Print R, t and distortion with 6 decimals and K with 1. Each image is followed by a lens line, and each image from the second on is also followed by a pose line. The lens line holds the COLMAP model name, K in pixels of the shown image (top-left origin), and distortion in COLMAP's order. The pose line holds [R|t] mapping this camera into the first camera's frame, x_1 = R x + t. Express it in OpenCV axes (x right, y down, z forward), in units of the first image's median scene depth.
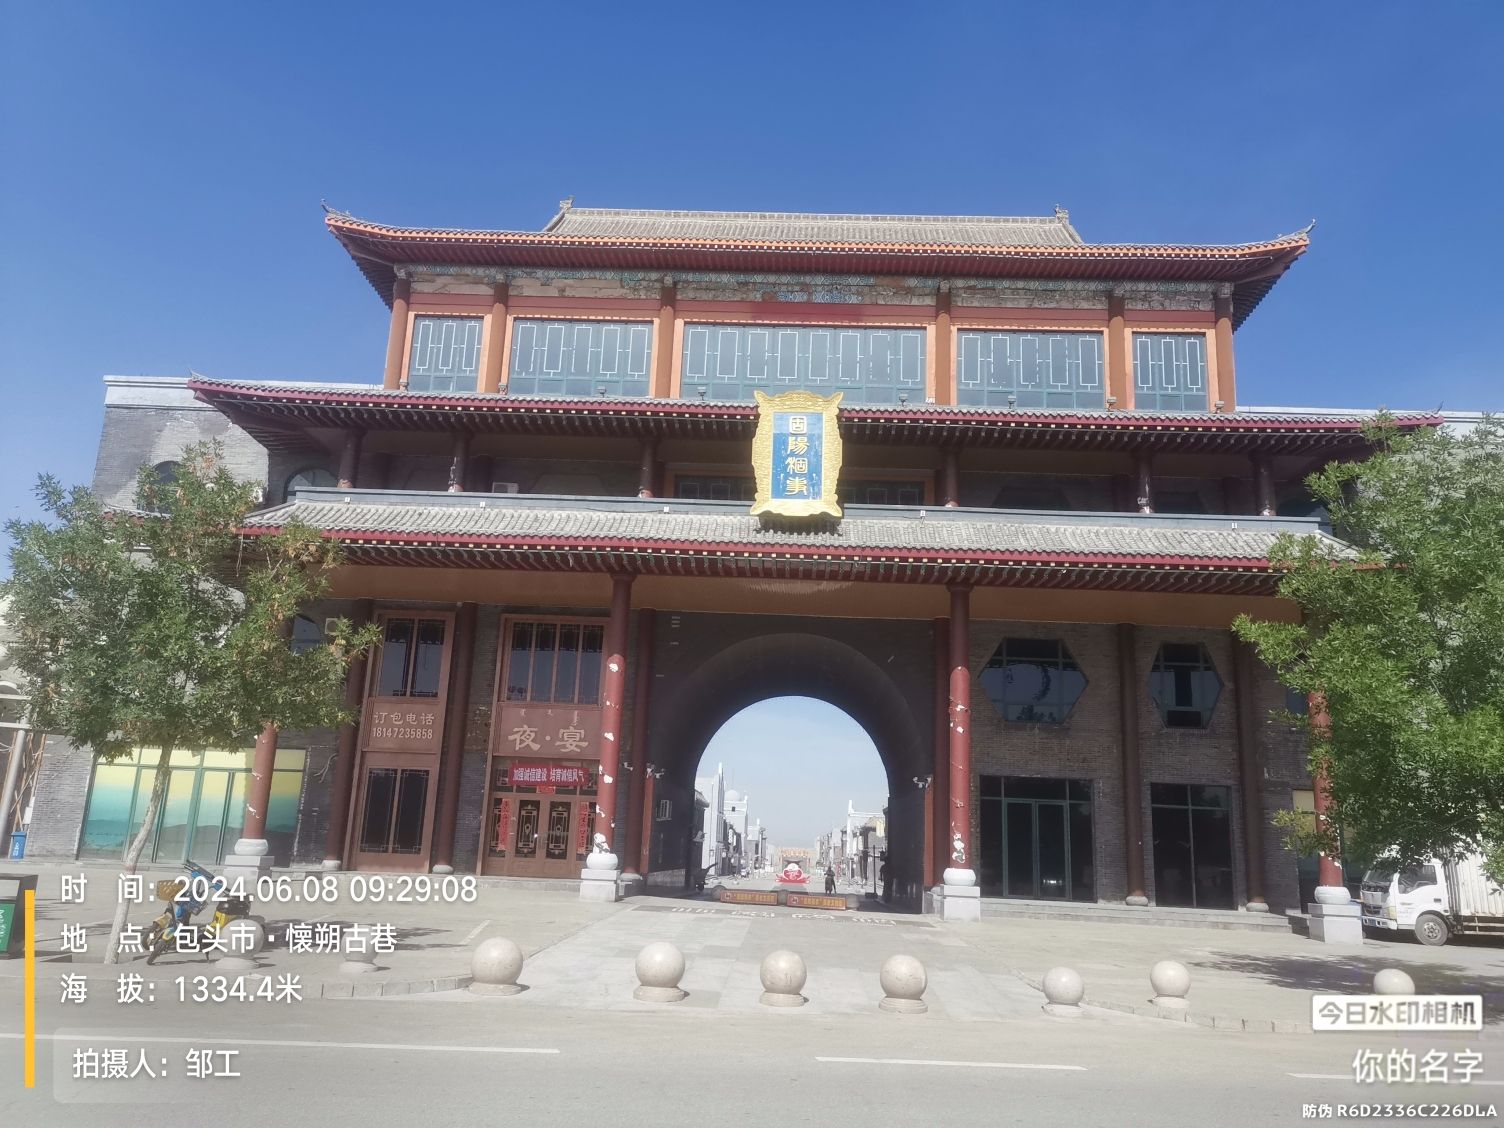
lens RADIAL K [[1176.3, 0, 760.3], [0, 1176.3, 564.8], [0, 0, 1]] dist [0.034213, -0.003615]
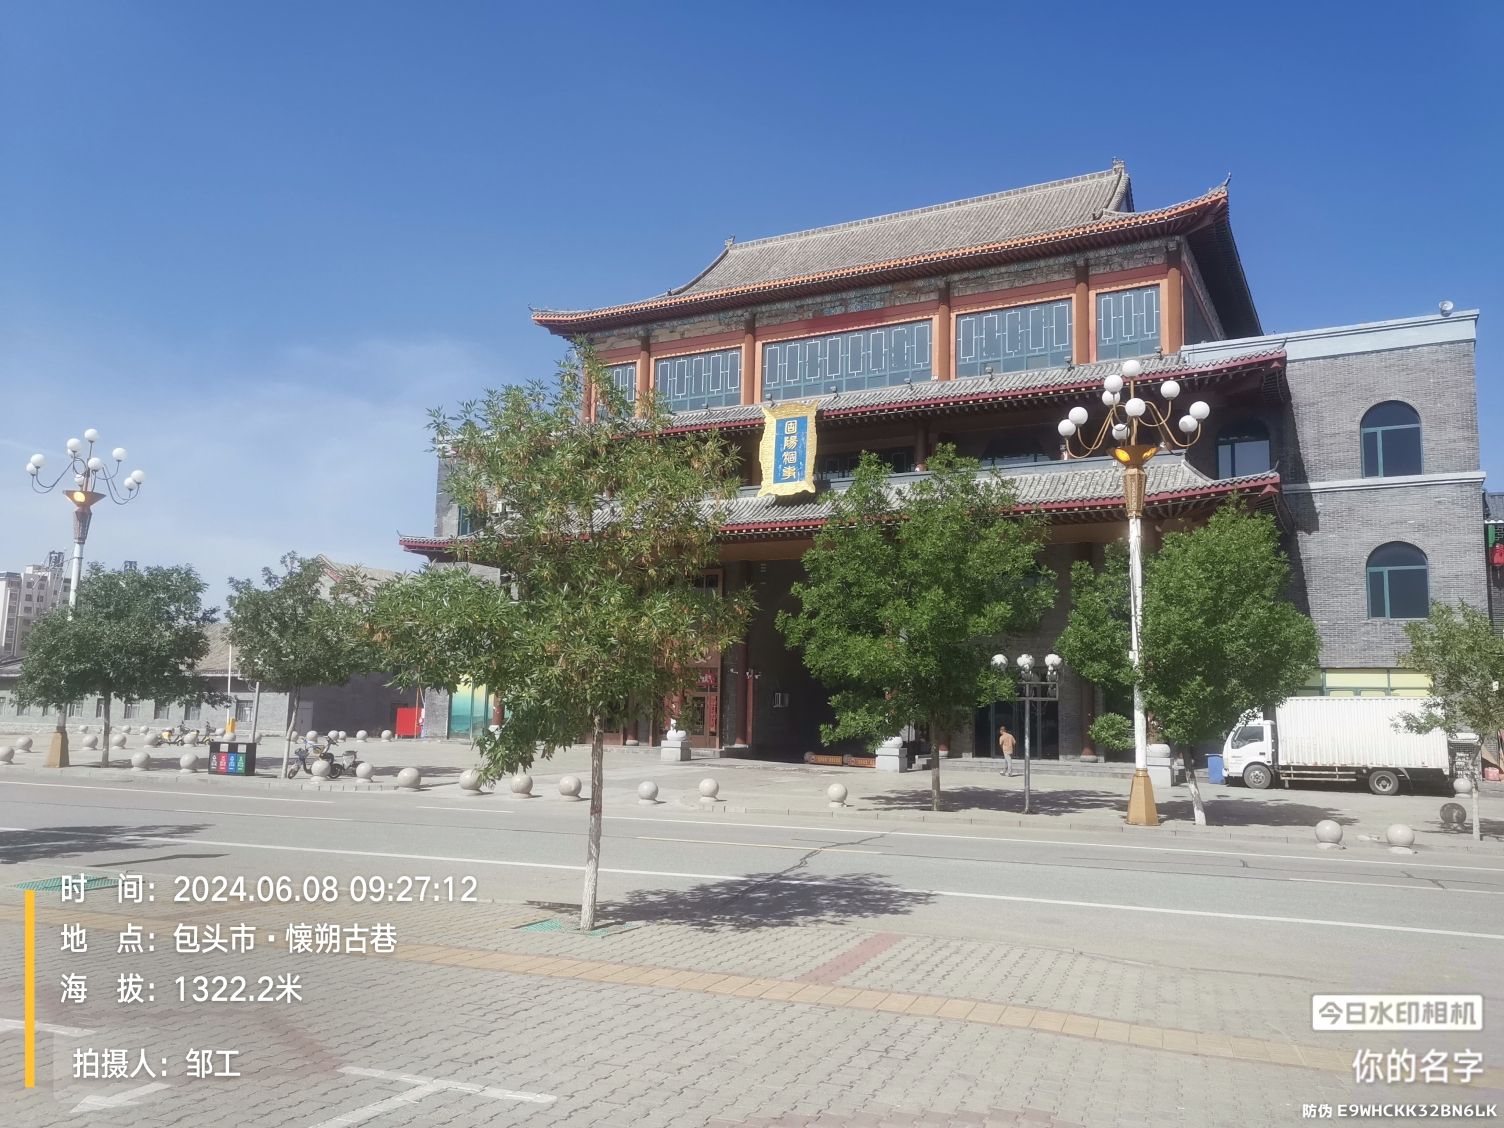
lens RADIAL K [[1176.3, 0, 751.3], [0, 1176.3, 562.7], [0, 0, 1]] dist [0.034213, -0.003615]
pose [[0.897466, -0.080590, -0.433659, 0.500256], [0.121192, 0.990382, 0.066759, -0.050422], [0.424107, -0.112470, 0.898601, -0.250432]]
